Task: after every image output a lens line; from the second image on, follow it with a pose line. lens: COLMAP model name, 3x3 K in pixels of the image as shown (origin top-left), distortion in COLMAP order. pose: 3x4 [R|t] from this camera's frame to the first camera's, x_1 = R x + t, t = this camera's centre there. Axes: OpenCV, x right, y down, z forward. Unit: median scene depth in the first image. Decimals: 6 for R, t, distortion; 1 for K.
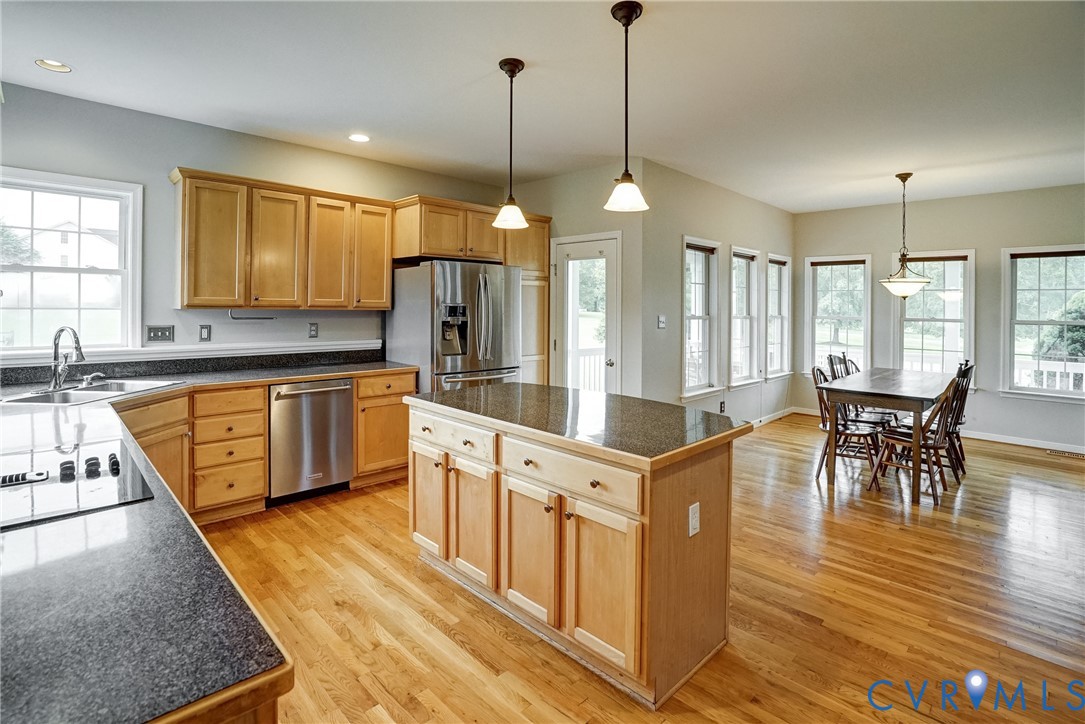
lens RADIAL K [[524.5, 0, 533.0], [0, 524.5, 310.0], [0, 0, 1]] dist [-0.037807, 0.000684]
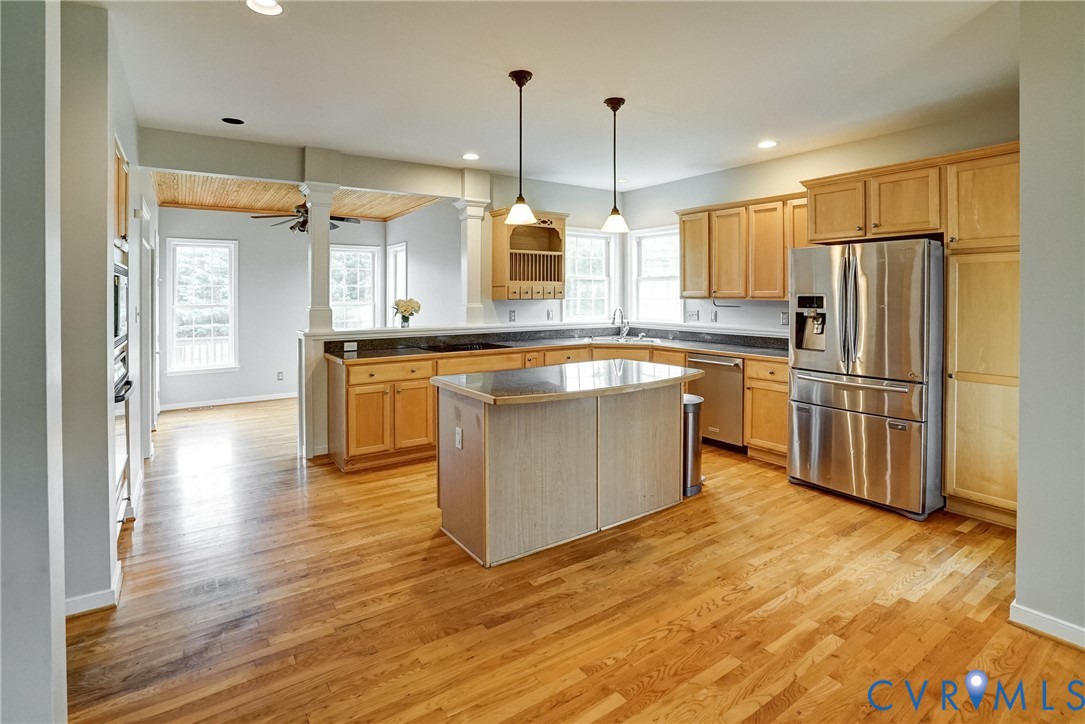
lens RADIAL K [[524.5, 0, 533.0], [0, 524.5, 310.0], [0, 0, 1]] dist [-0.037807, 0.000684]
pose [[-0.167711, 0.020649, -0.985620, 0.664218], [-0.000407, 0.999779, 0.021015, -0.002172], [0.985836, 0.003925, -0.167665, 0.554096]]
